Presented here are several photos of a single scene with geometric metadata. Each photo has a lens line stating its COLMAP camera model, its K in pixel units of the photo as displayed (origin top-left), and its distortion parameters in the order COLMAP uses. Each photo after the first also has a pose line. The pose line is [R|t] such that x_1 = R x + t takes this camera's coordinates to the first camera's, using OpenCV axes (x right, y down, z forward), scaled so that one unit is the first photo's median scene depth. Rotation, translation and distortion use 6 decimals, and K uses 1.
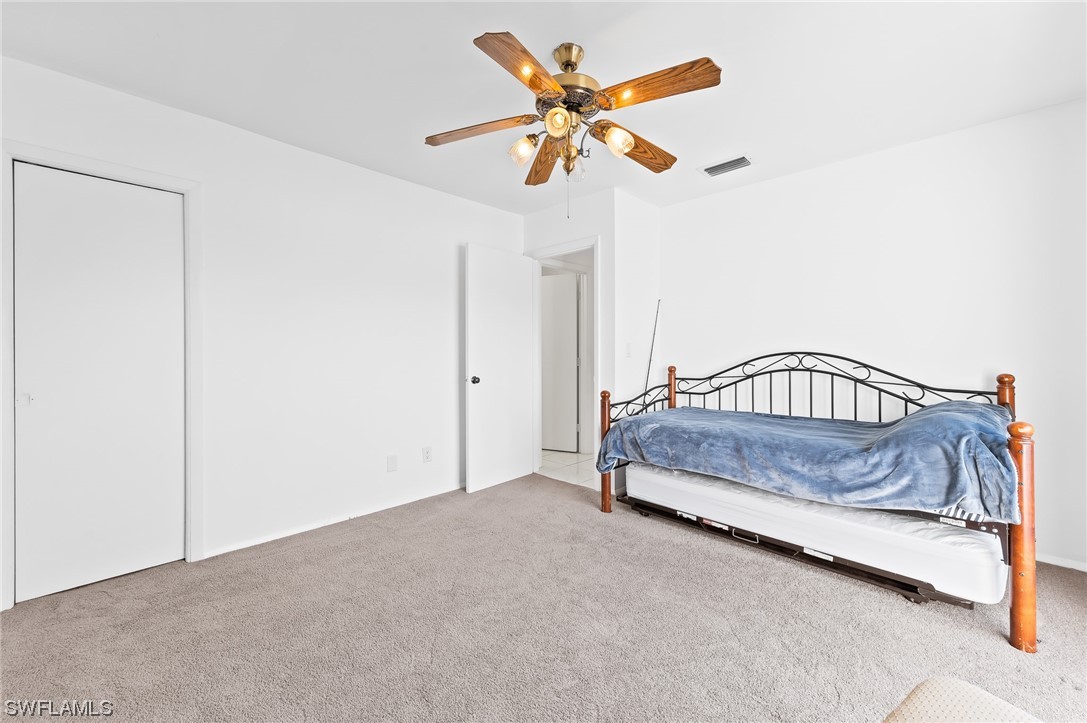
lens RADIAL K [[462.8, 0, 545.7], [0, 462.8, 357.3], [0, 0, 1]] dist [-0.000513, -0.000015]
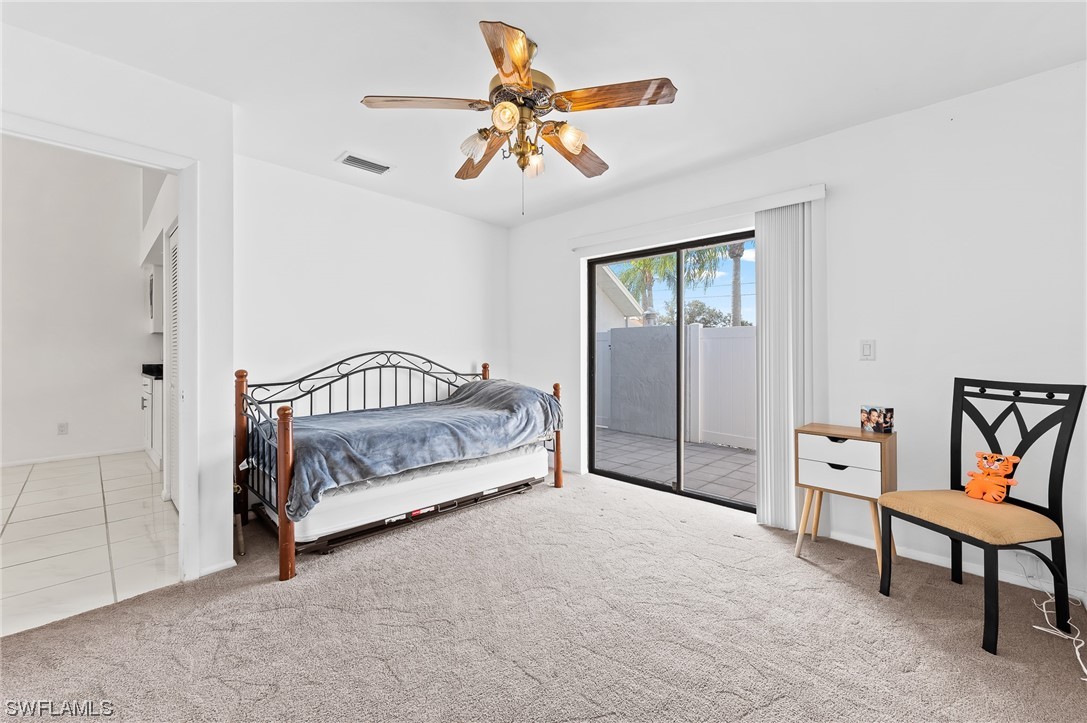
lens RADIAL K [[459.3, 0, 546.0], [0, 459.3, 354.3], [0, 0, 1]] dist [0.001992, 0.000235]
pose [[-0.081318, -0.003914, 0.996680, -0.639177], [0.014266, 0.999885, 0.005090, -0.003743], [-0.996586, 0.014633, -0.081253, 0.710076]]
